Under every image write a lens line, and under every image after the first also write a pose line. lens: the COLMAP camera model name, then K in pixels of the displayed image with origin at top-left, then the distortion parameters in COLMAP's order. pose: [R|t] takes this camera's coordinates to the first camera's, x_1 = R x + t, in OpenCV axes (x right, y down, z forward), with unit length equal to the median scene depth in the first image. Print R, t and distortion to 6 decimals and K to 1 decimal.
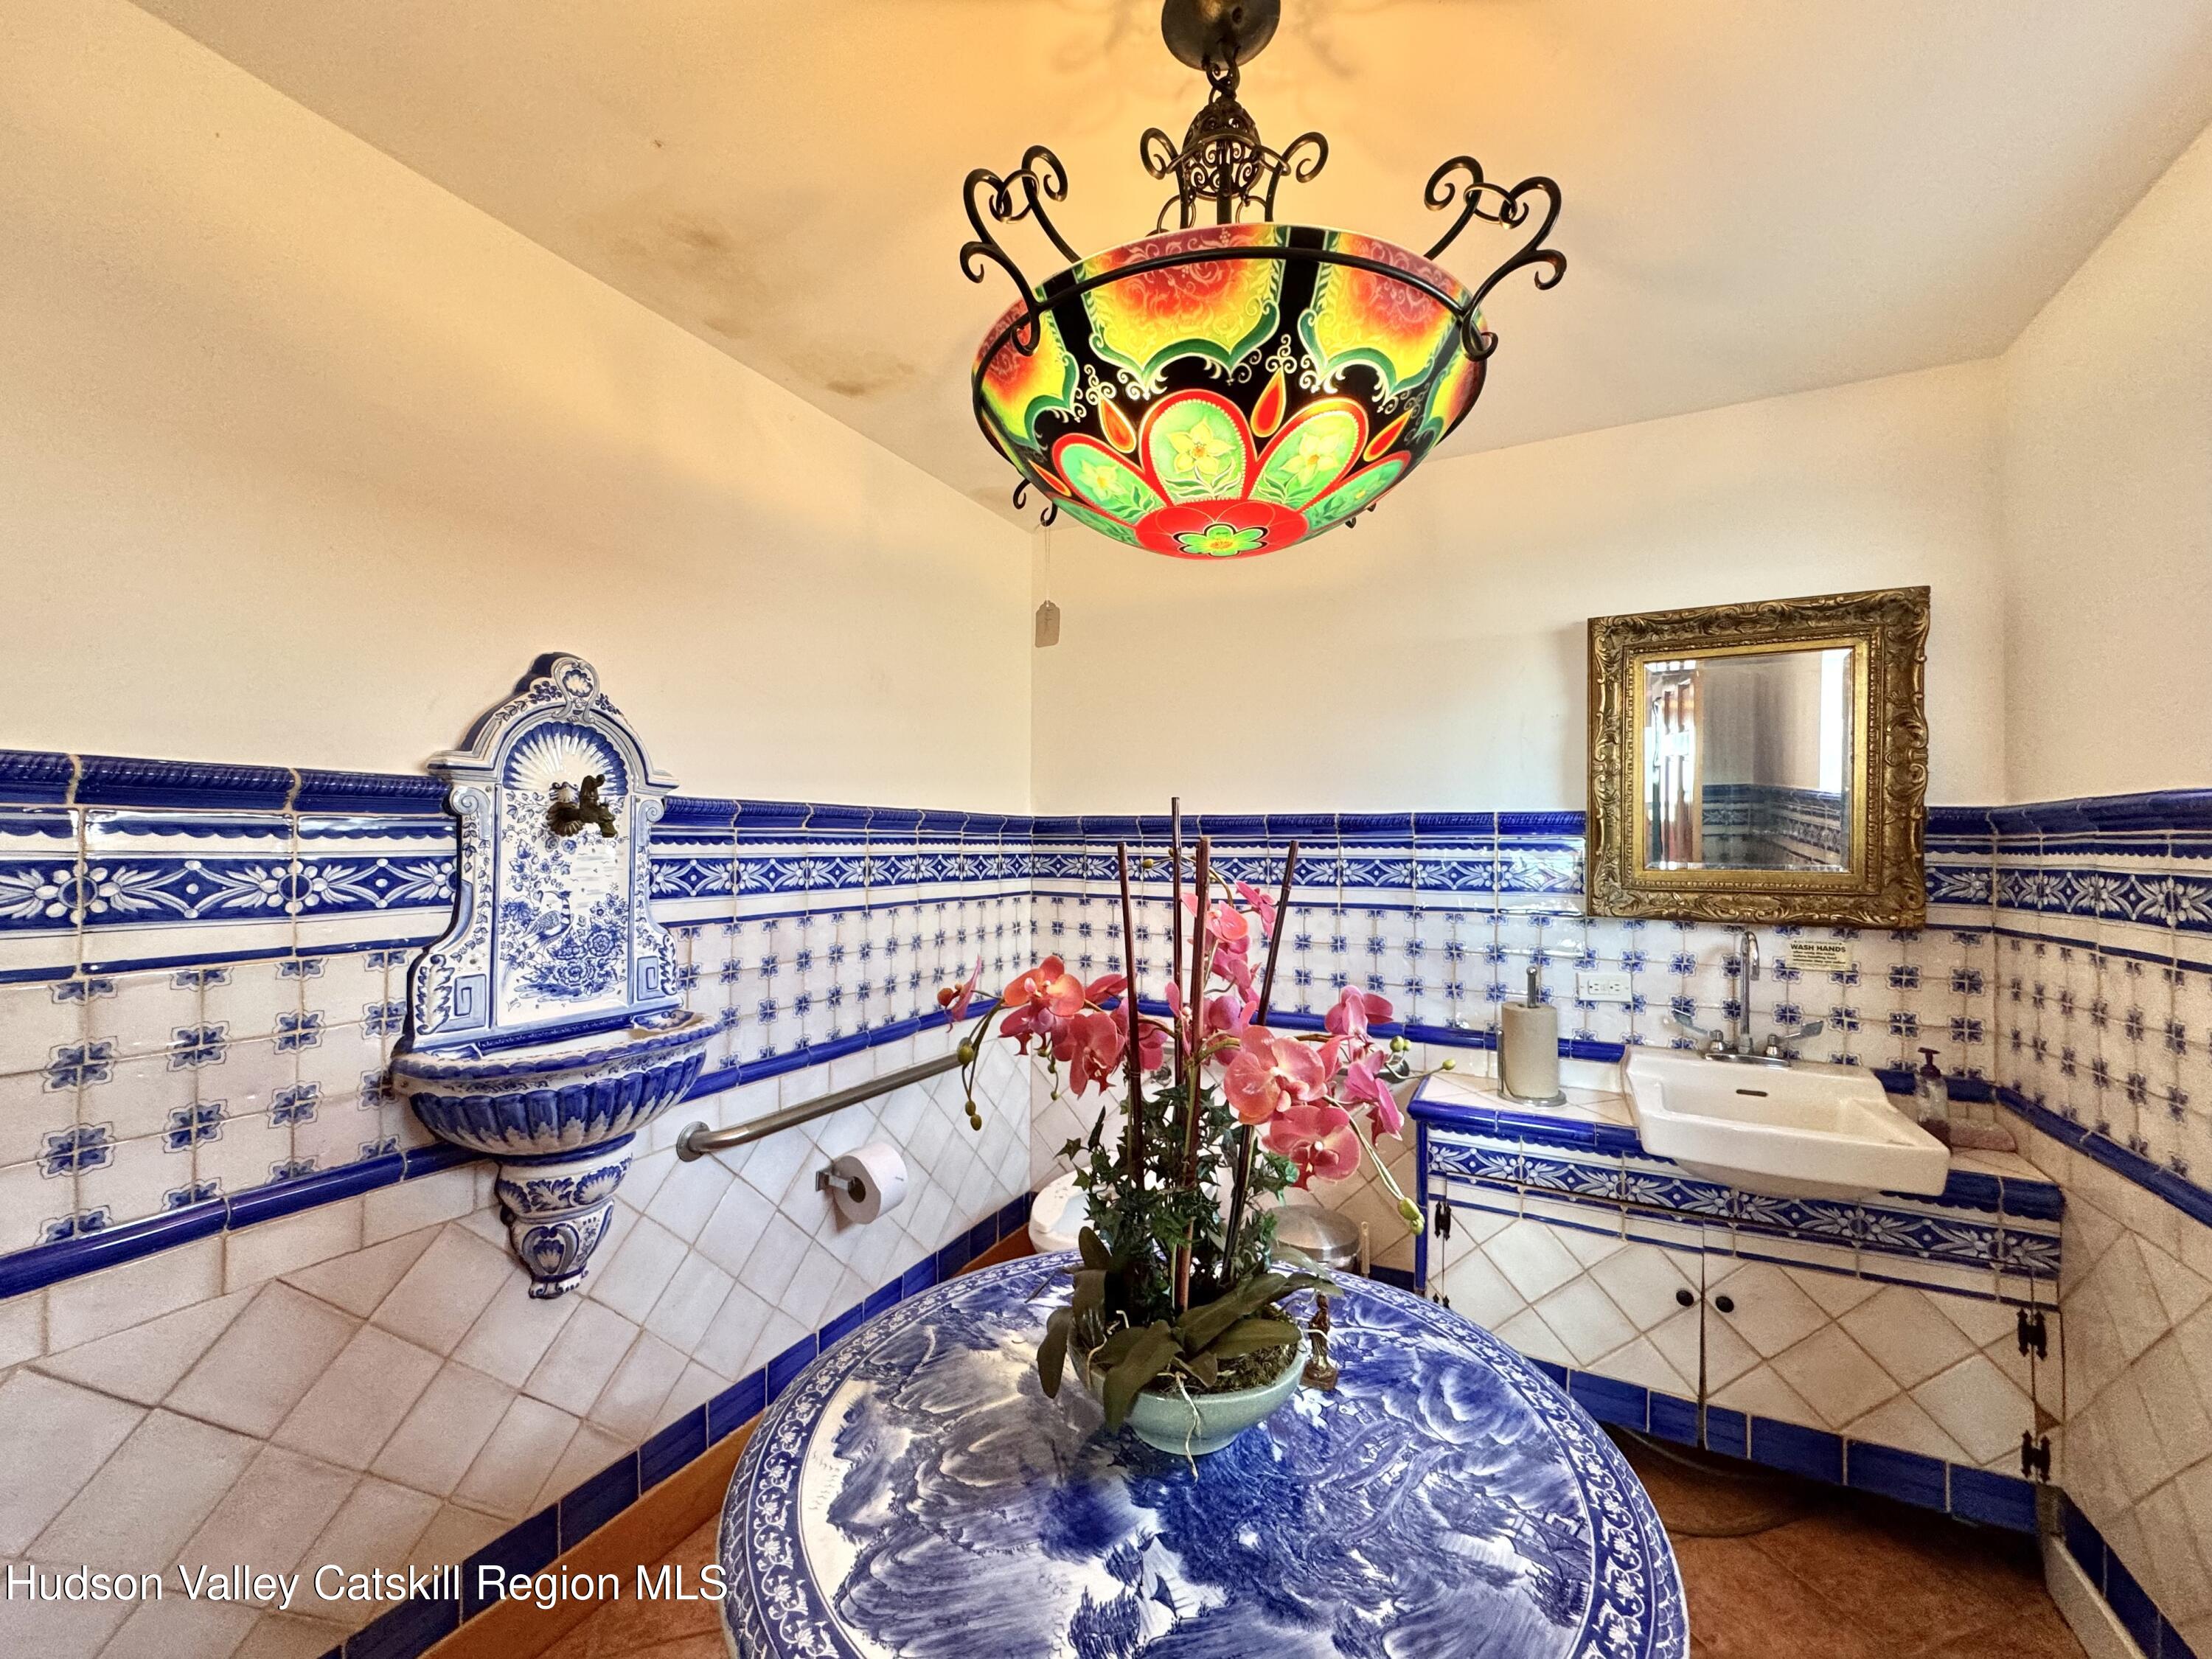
lens RADIAL K [[878.2, 0, 1109.5], [0, 878.2, 828.1], [0, 0, 1]] dist [-0.005930, 0.003113]
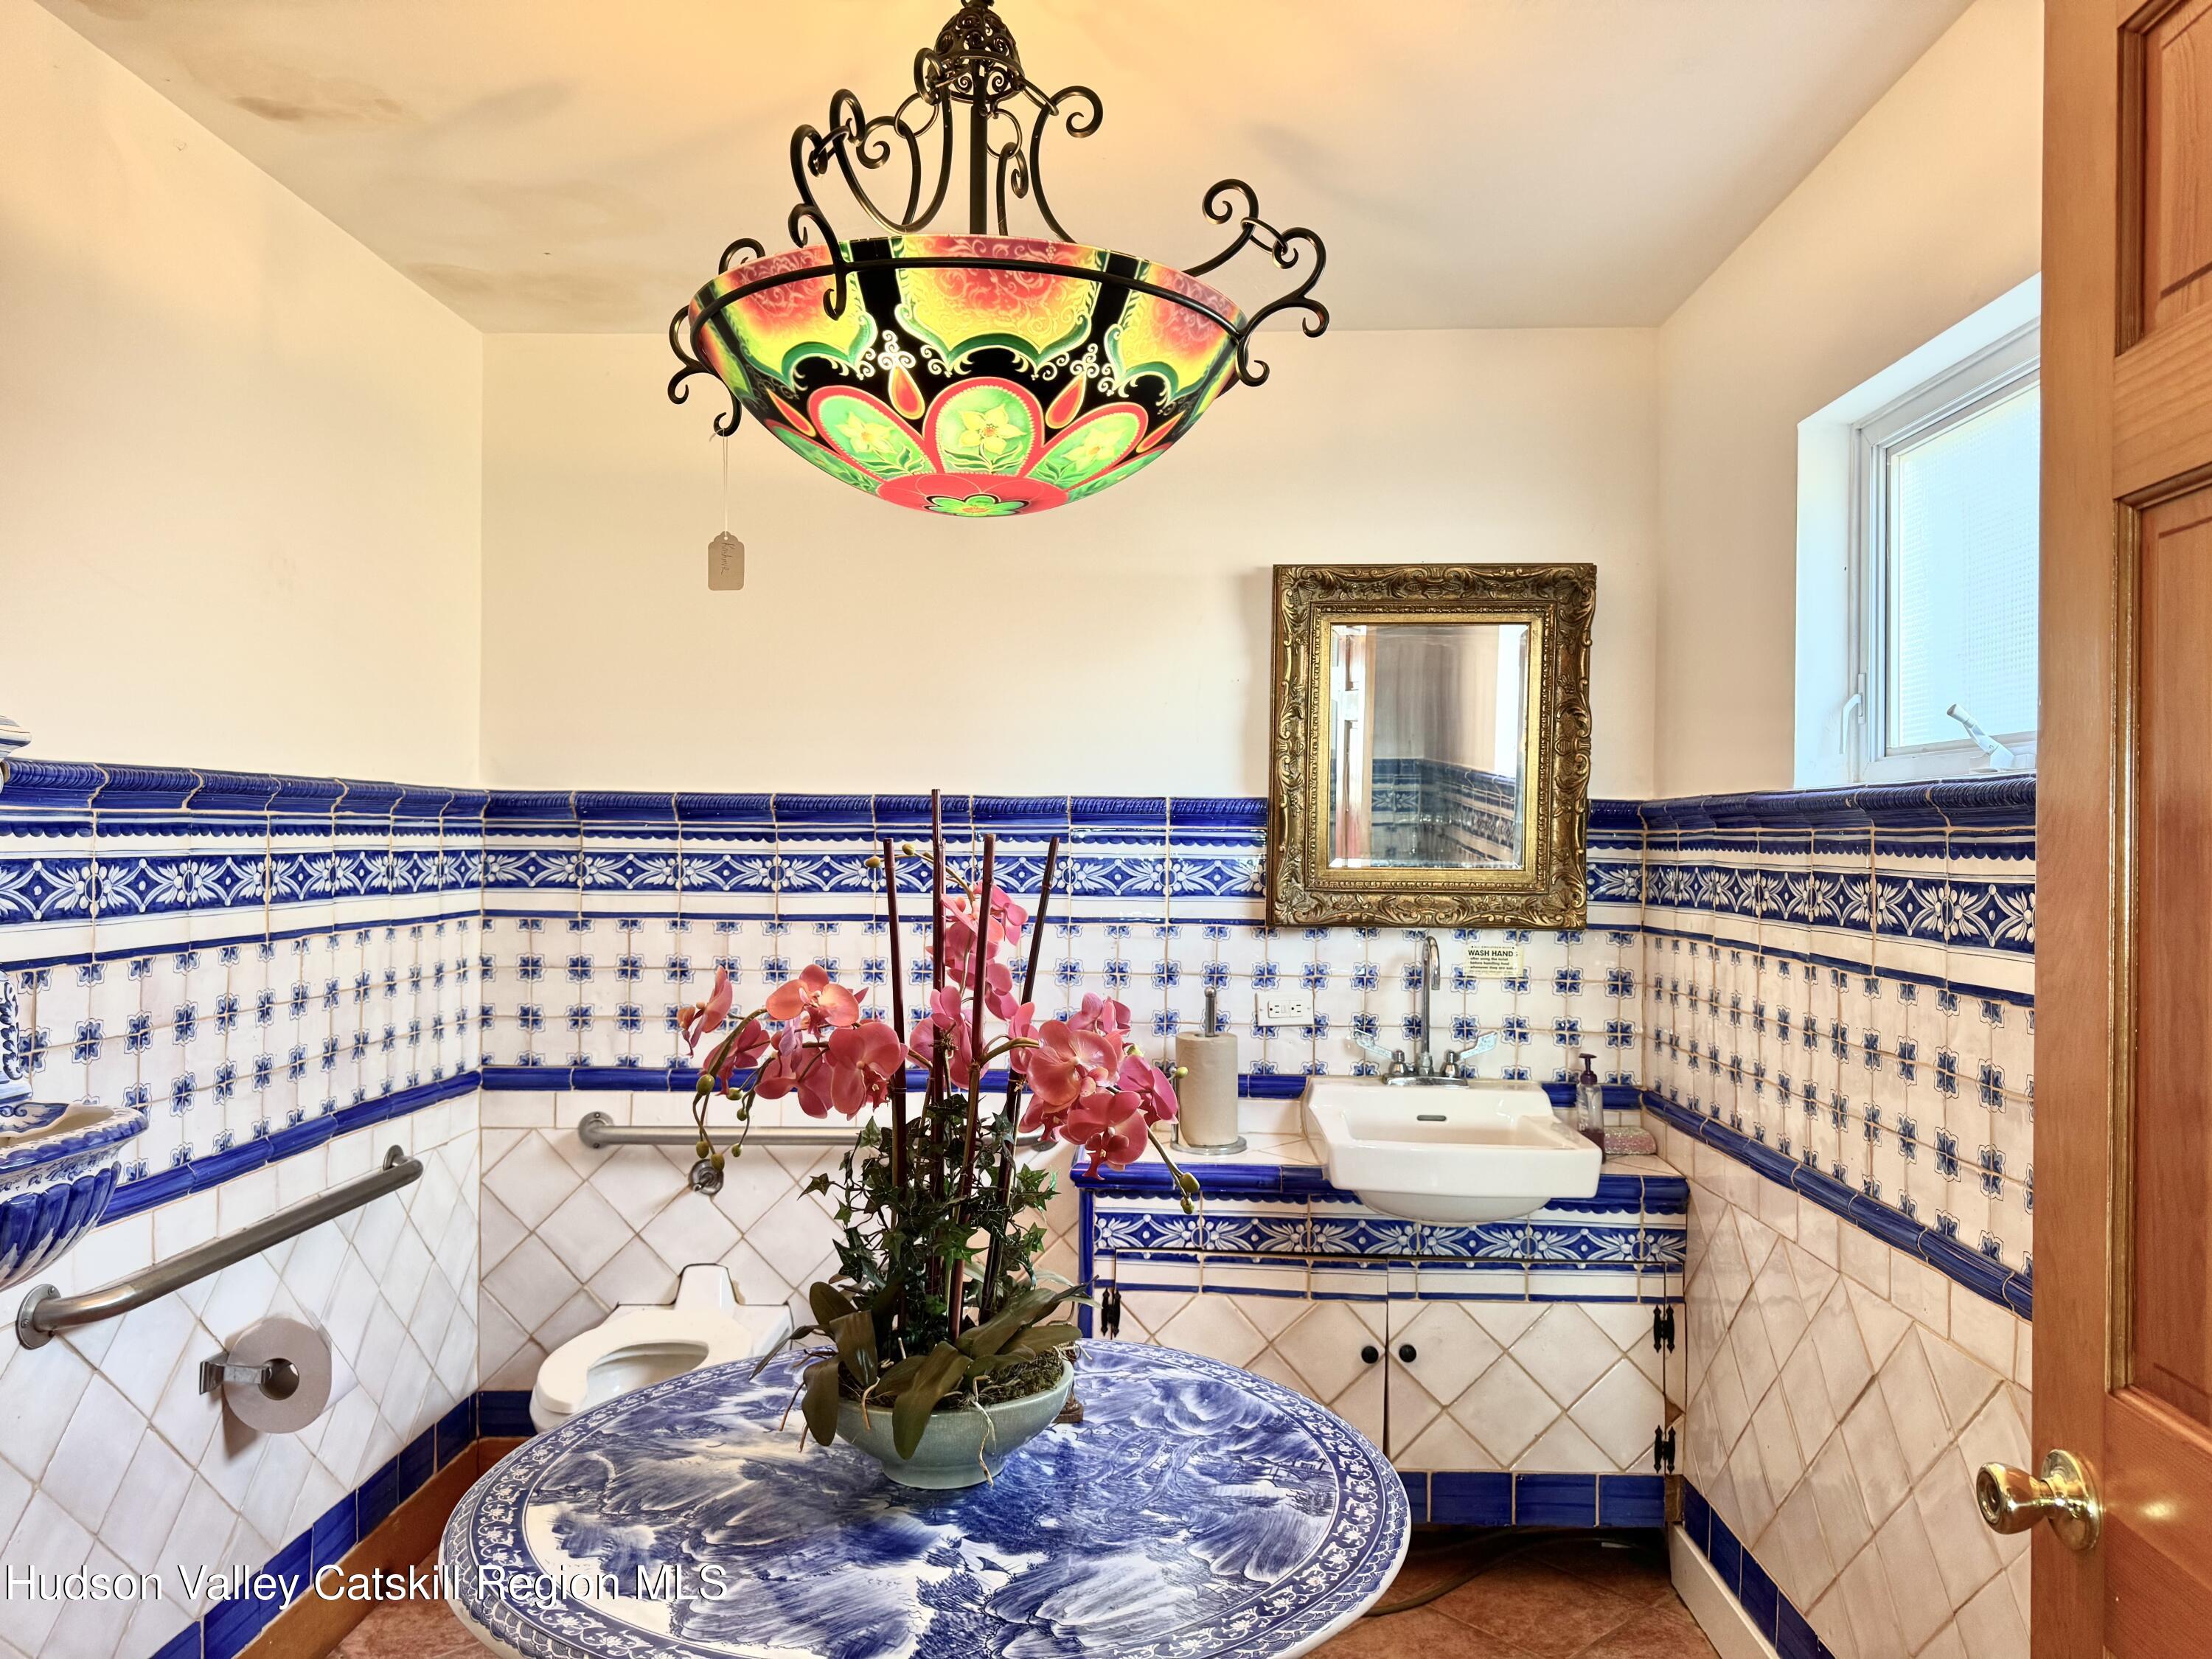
lens RADIAL K [[1537.9, 0, 1091.7], [0, 1537.9, 818.2], [0, 0, 1]] dist [0.058279, -0.044906]
pose [[0.909349, 0.007496, 0.415967, -0.257523], [-0.011359, 0.999912, 0.006812, -0.009732], [-0.415879, -0.010919, 0.909354, -0.304819]]
